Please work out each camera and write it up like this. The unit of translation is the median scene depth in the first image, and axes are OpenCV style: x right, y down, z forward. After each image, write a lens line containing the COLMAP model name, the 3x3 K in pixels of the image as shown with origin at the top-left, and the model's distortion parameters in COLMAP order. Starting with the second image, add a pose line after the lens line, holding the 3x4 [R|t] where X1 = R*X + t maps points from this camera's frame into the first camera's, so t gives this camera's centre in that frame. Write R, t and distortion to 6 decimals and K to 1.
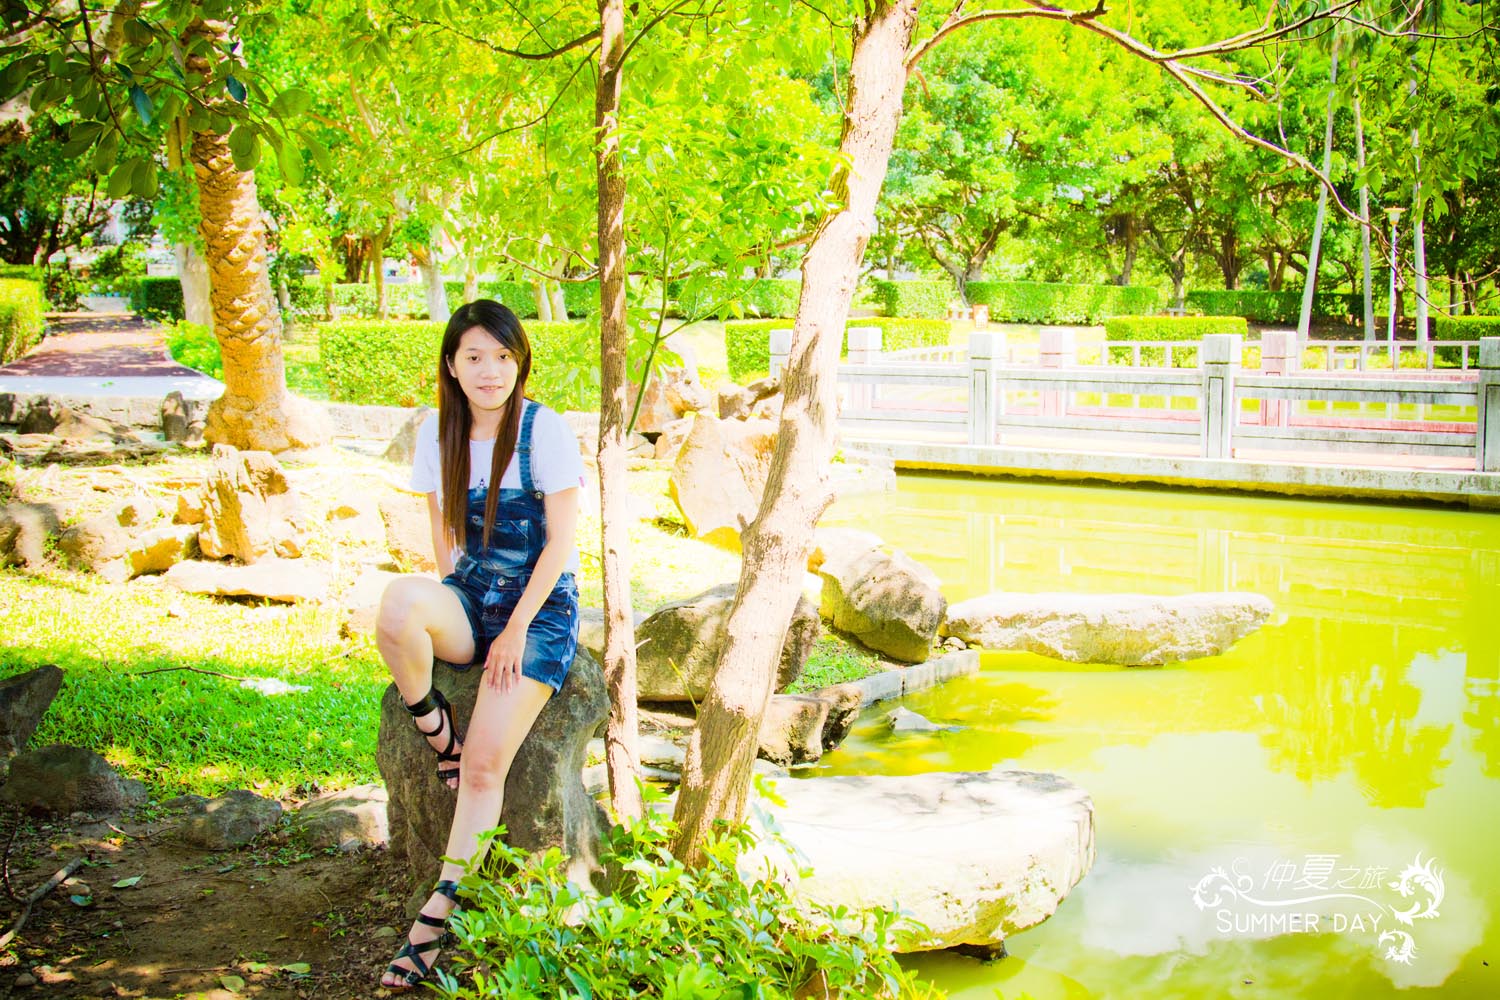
lens RADIAL K [[1637.1, 0, 741.6], [0, 1637.1, 513.7], [0, 0, 1]] dist [-0.120094, 0.000000]
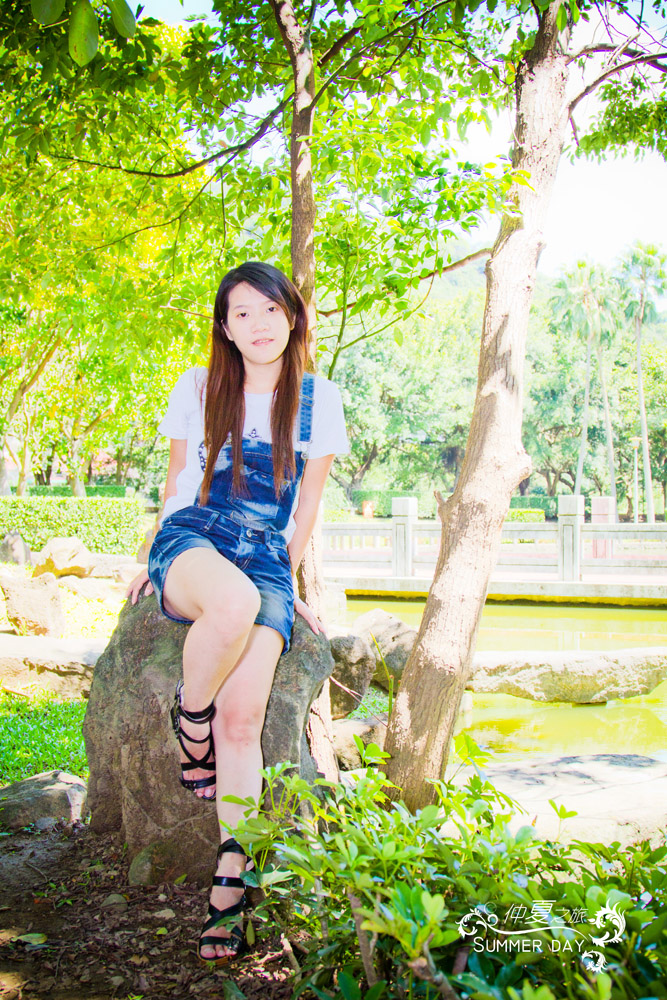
lens RADIAL K [[1091.4, 0, 332.9], [0, 1091.4, 490.8], [0, 0, 1]] dist [-0.120094, 0.000000]
pose [[0.992024, 0.006424, 0.125884, -0.073706], [0.012150, 0.989177, -0.146224, 0.048906], [-0.125461, 0.146588, 0.981209, 0.143277]]
